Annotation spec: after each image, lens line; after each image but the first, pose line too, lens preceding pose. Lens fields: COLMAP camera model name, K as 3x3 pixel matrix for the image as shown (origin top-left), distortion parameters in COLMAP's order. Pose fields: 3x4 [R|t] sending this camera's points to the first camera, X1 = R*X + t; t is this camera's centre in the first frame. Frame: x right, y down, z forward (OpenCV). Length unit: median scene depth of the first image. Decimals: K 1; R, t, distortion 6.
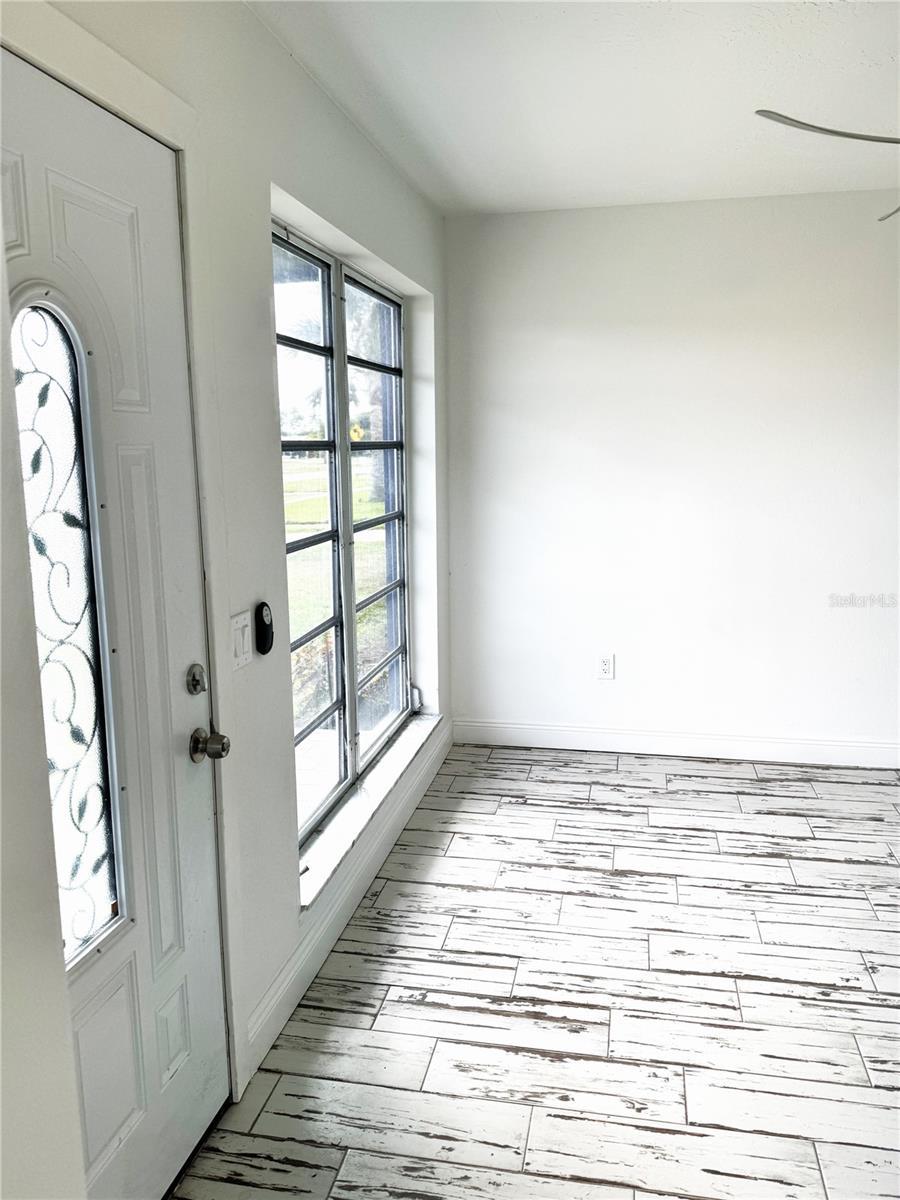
lens RADIAL K [[922.7, 0, 450.0], [0, 922.7, 600.0], [0, 0, 1]] dist [0.001043, -0.042654]
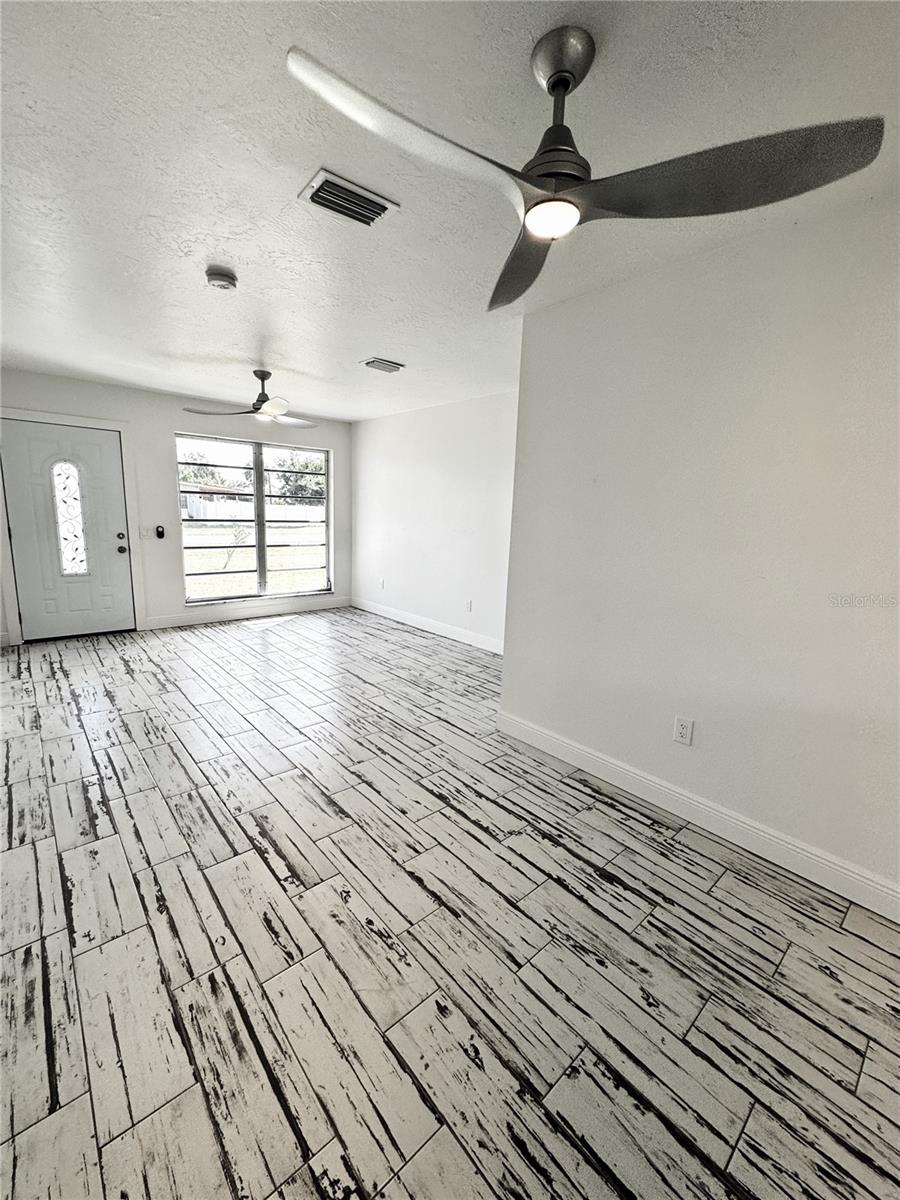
lens RADIAL K [[481.4, 0, 450.0], [0, 481.4, 600.0], [0, 0, 1]] dist [-0.000898, 0.000090]
pose [[0.794083, 0.128339, -0.594105, 1.865360], [-0.134978, 0.990282, 0.033510, 0.069023], [0.592632, 0.053582, 0.803689, -0.019518]]
